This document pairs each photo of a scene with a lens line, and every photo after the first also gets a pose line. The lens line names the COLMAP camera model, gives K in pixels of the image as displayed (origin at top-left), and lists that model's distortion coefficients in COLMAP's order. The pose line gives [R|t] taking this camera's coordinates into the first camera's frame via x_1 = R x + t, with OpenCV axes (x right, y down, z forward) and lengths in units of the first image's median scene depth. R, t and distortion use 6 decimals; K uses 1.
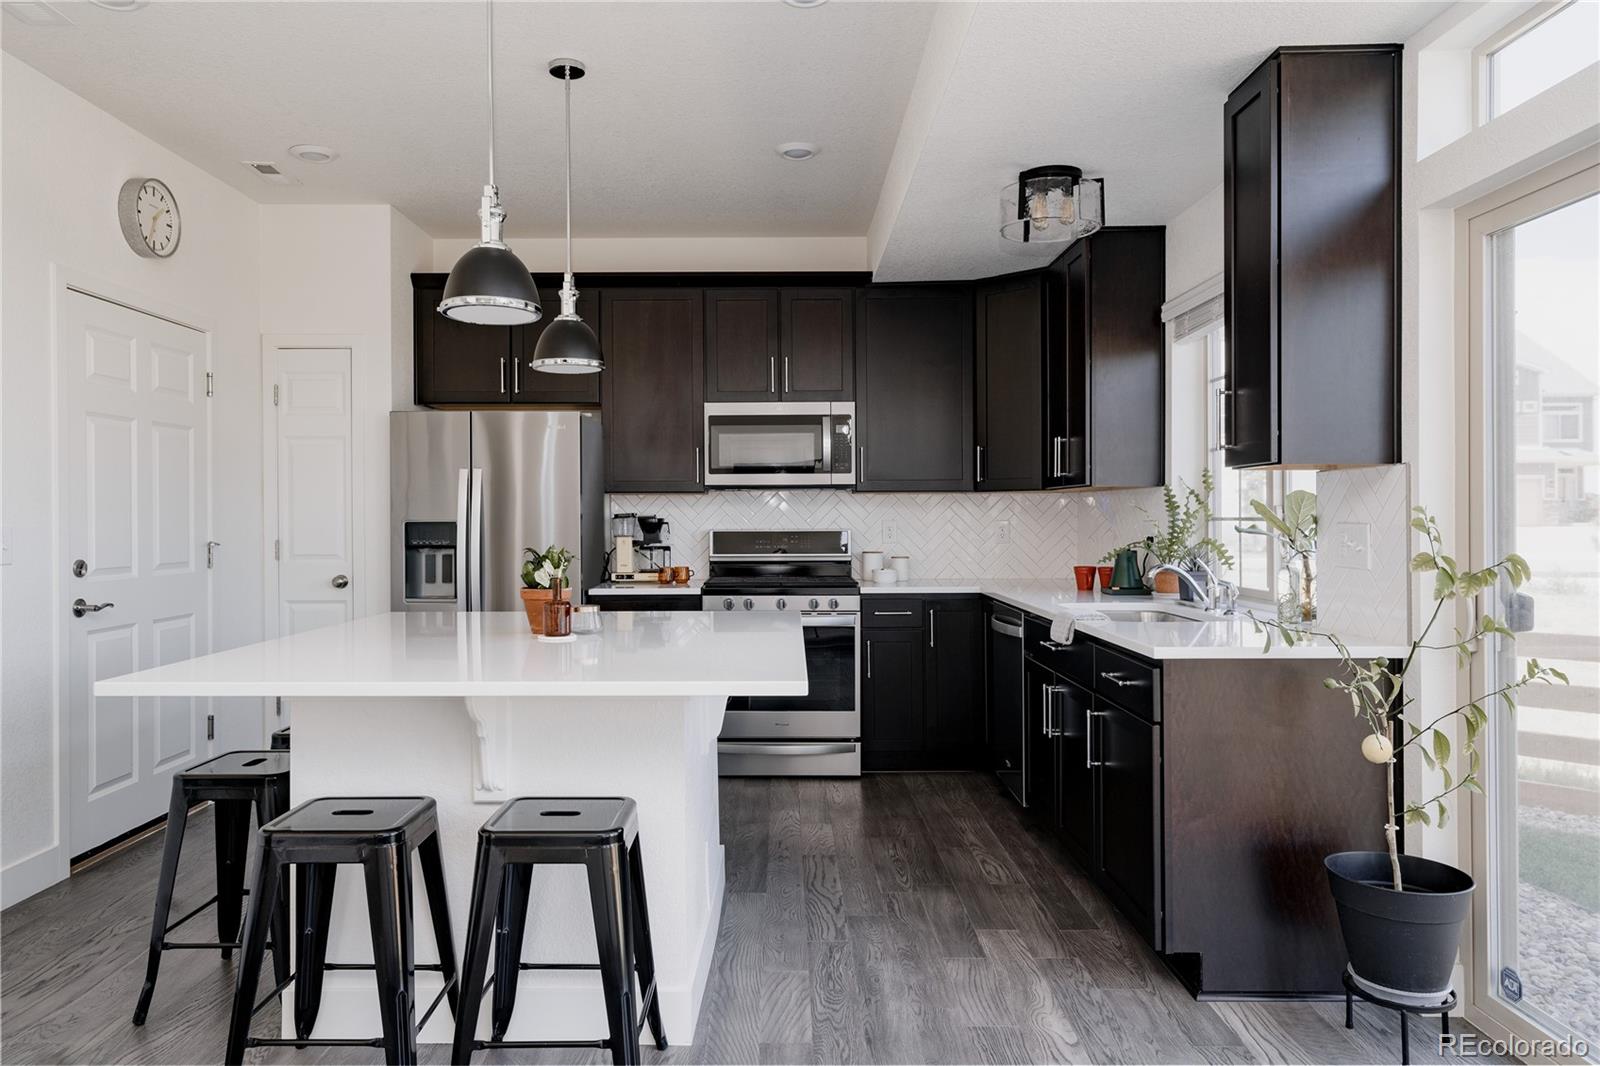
lens RADIAL K [[1066.7, 0, 779.4], [0, 1066.7, 508.8], [0, 0, 1]] dist [0.006085, 0.001130]
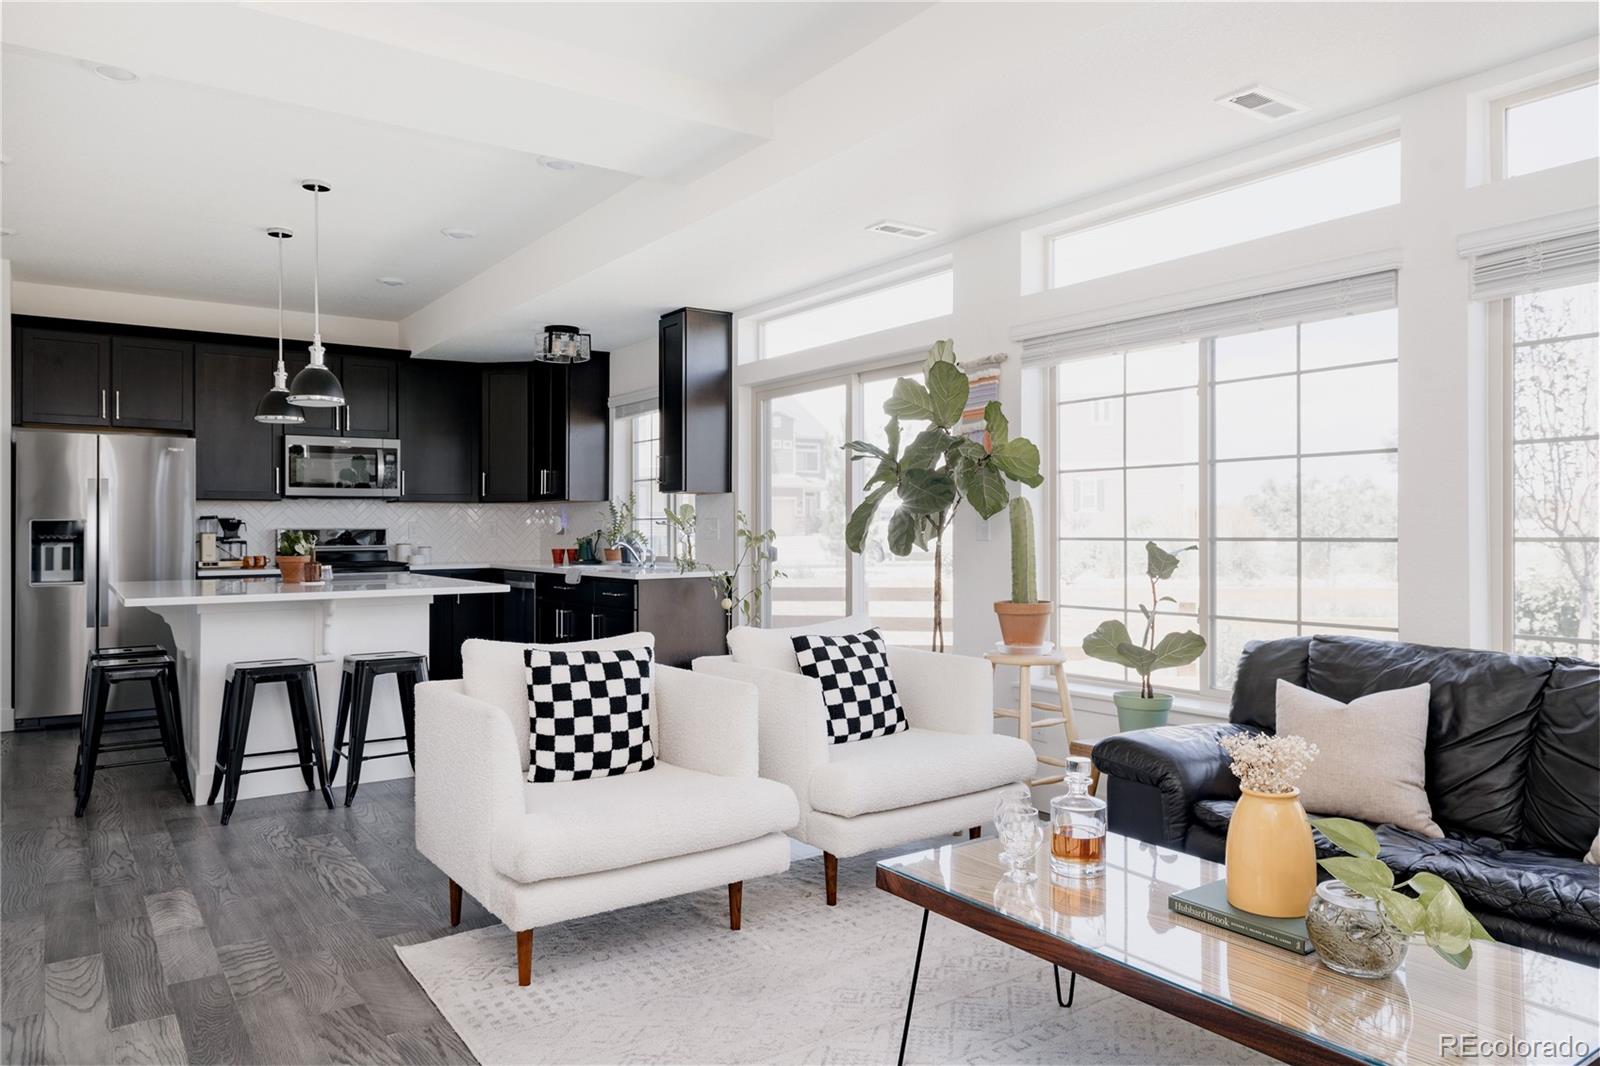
lens RADIAL K [[1066.7, 0, 779.4], [0, 1066.7, 508.8], [0, 0, 1]] dist [0.006085, 0.001130]
pose [[0.824167, 0.010618, 0.566248, -0.340660], [-0.003035, 0.999893, -0.014332, 0.013760], [-0.566339, 0.010093, 0.824110, -0.511905]]
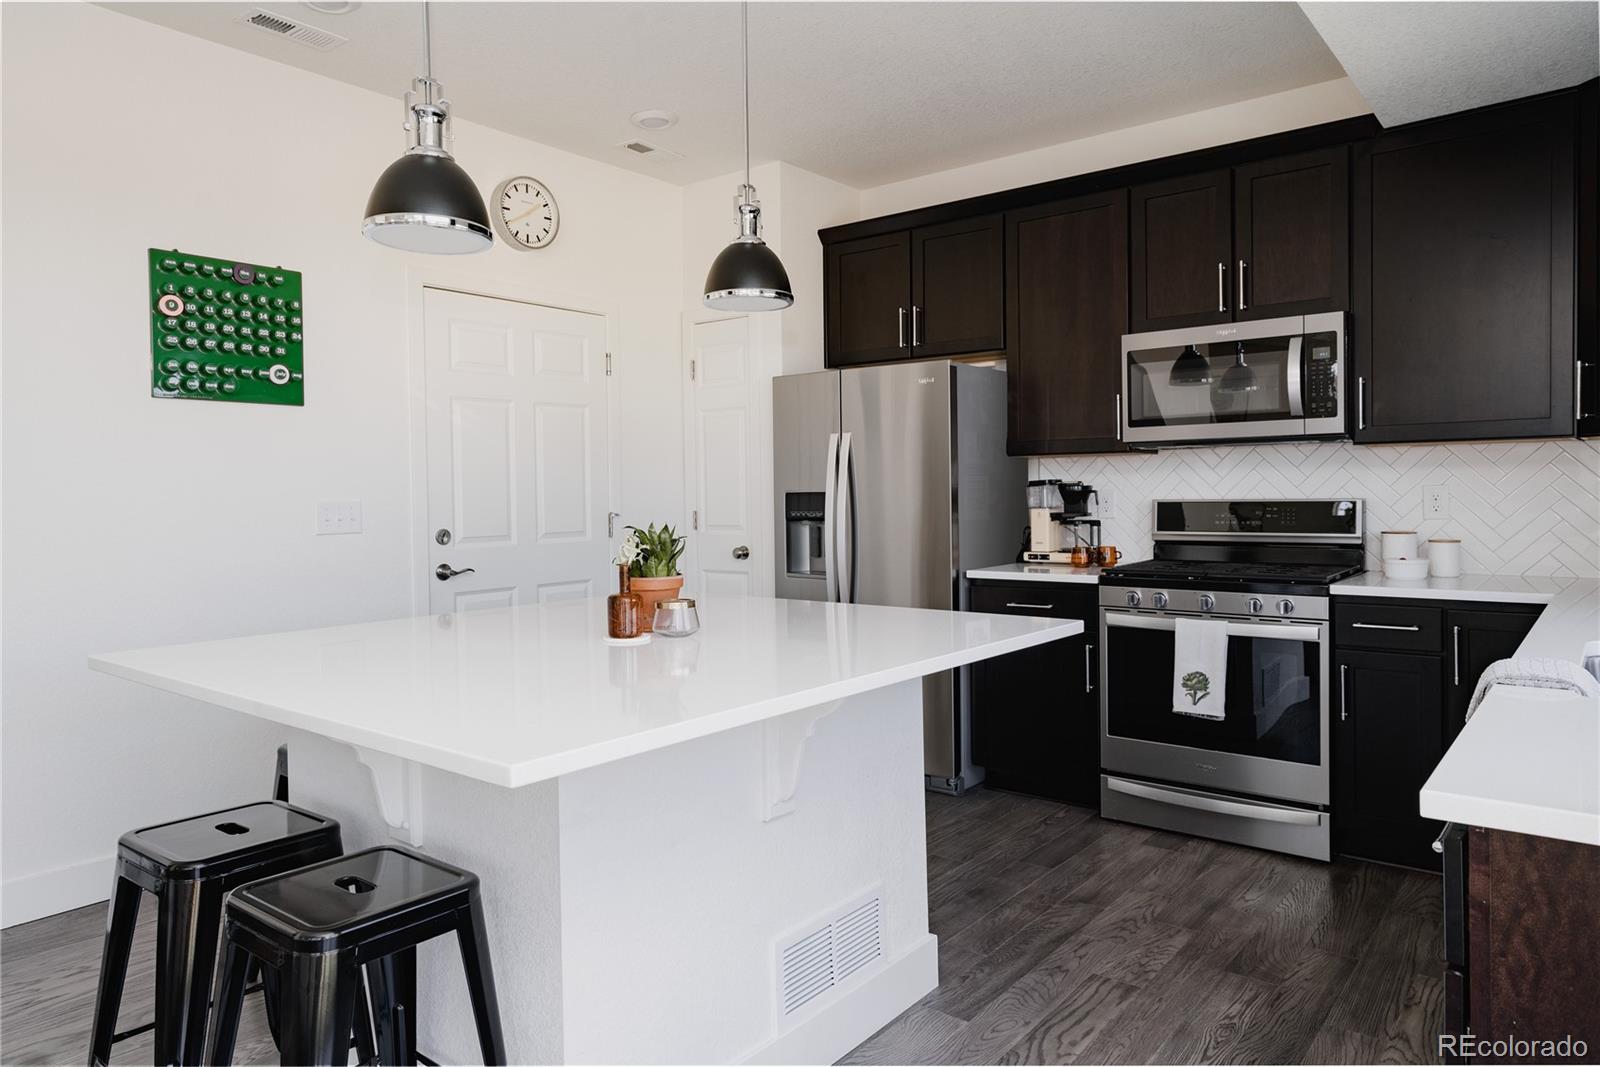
lens RADIAL K [[1022.7, 0, 798.7], [0, 1022.7, 504.7], [0, 0, 1]] dist [0.007017, 0.001213]
pose [[0.778127, 0.002556, -0.628102, 0.226445], [0.015827, 0.999594, 0.023675, 0.001829], [0.627908, -0.028364, 0.777770, 0.292058]]
